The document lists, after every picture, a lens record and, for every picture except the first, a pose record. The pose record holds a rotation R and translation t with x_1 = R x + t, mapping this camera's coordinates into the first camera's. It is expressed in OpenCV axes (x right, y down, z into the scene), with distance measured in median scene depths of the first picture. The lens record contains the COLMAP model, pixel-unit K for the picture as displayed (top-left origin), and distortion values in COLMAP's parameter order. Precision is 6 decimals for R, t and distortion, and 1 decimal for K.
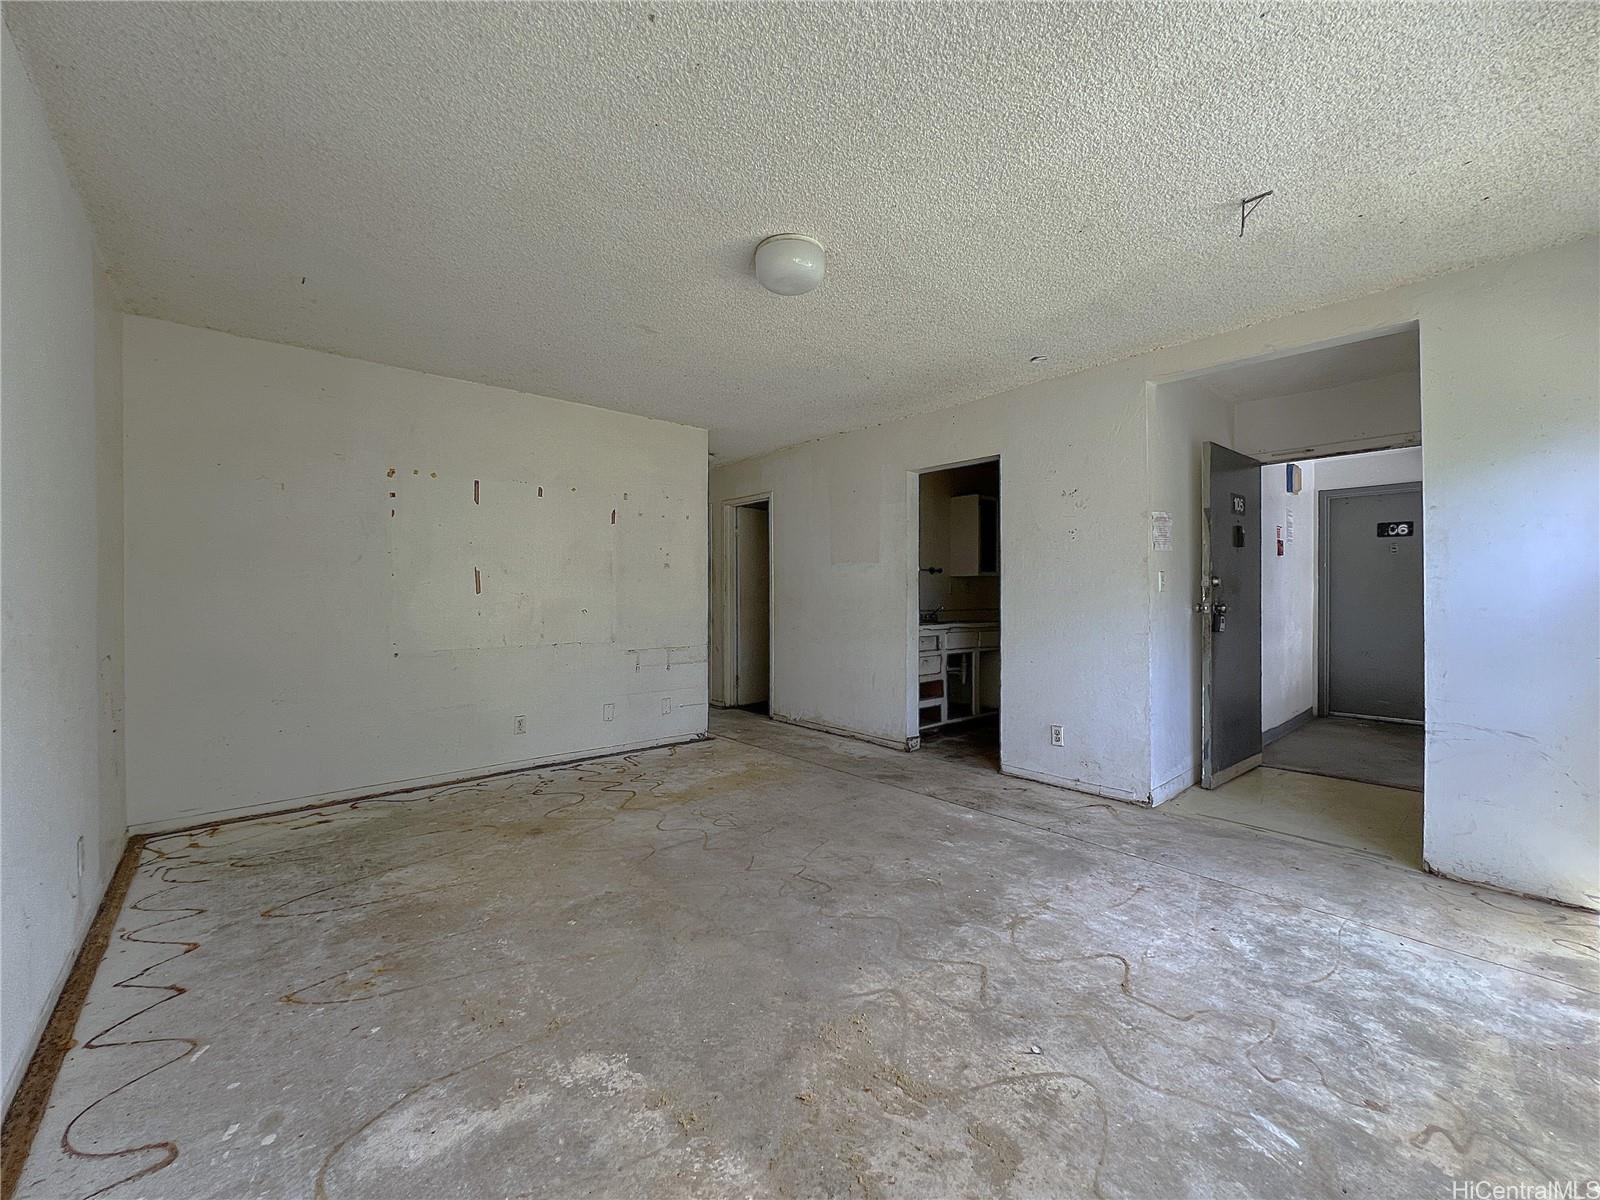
lens RADIAL K [[642.3, 0, 792.4], [0, 642.3, 595.3], [0, 0, 1]] dist [-0.005778, 0.001745]
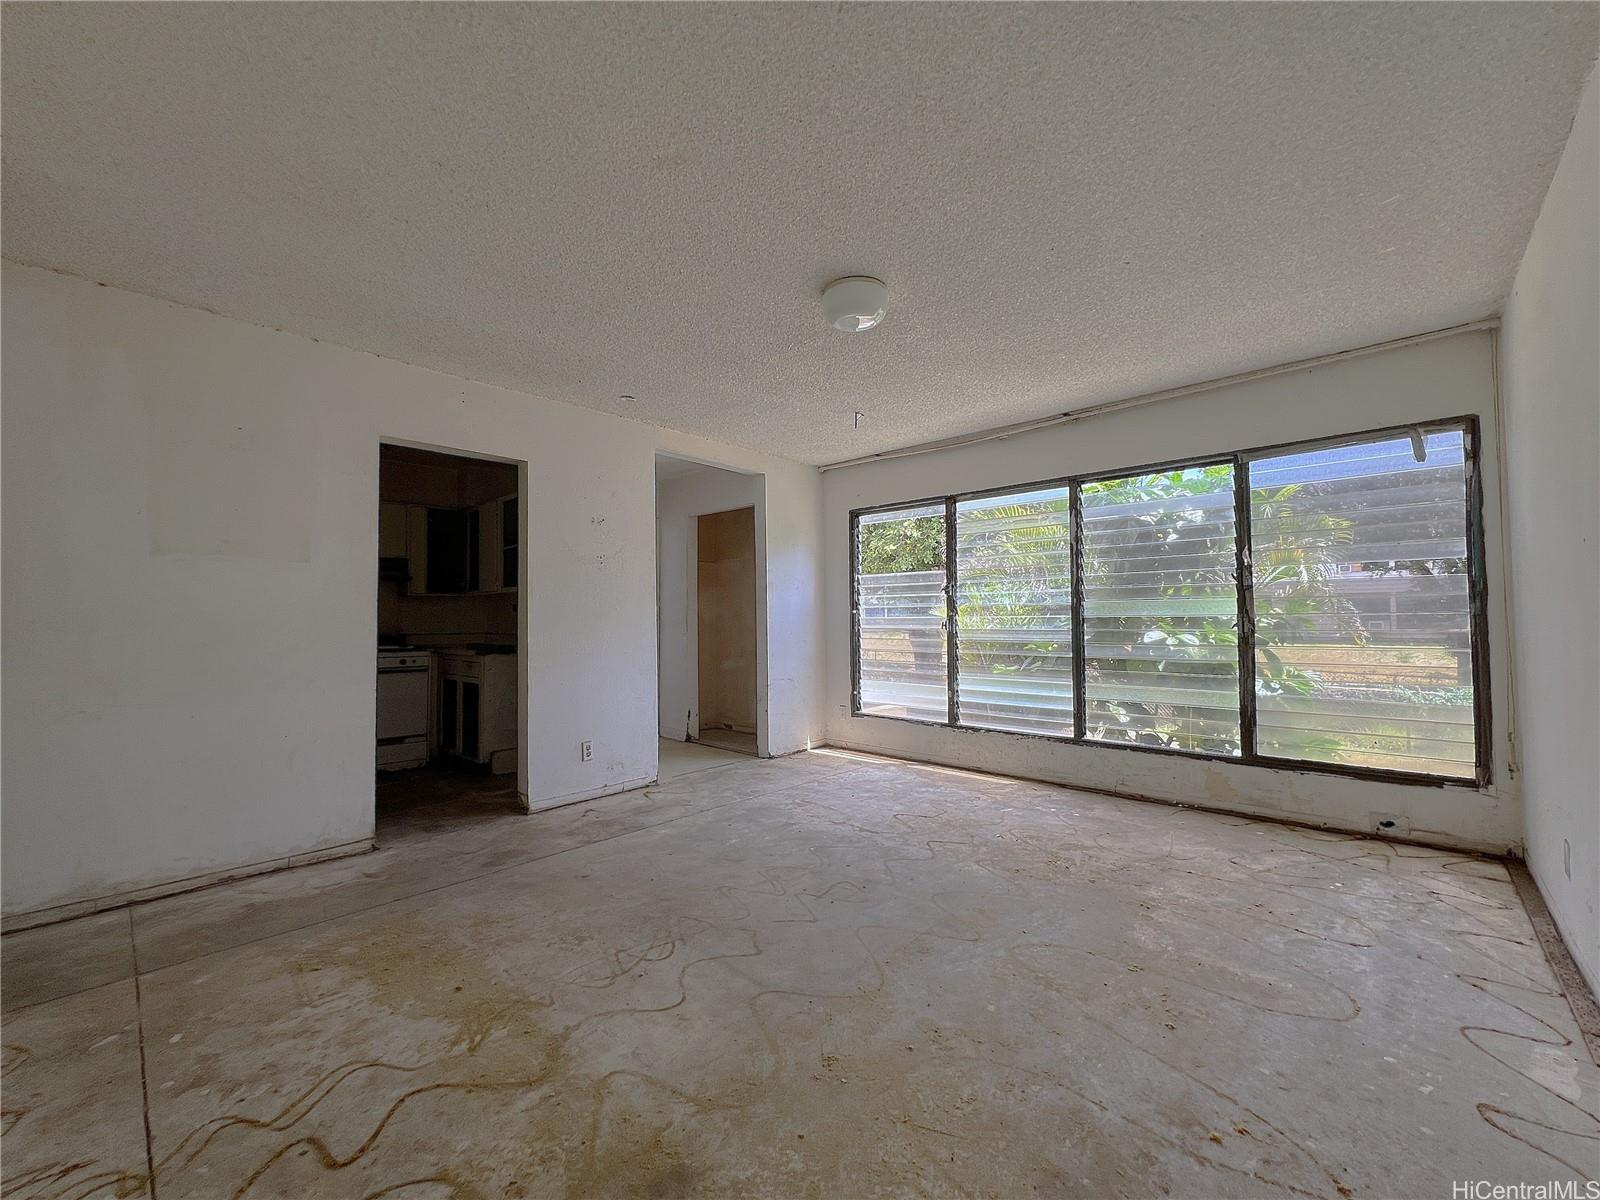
lens RADIAL K [[642.3, 0, 809.2], [0, 642.3, 603.2], [0, 0, 1]] dist [-0.005778, 0.001745]
pose [[-0.121430, 0.025689, 0.992267, -0.772914], [0.009081, 0.999652, -0.024769, 0.013231], [-0.992558, 0.006003, -0.121621, 0.905816]]
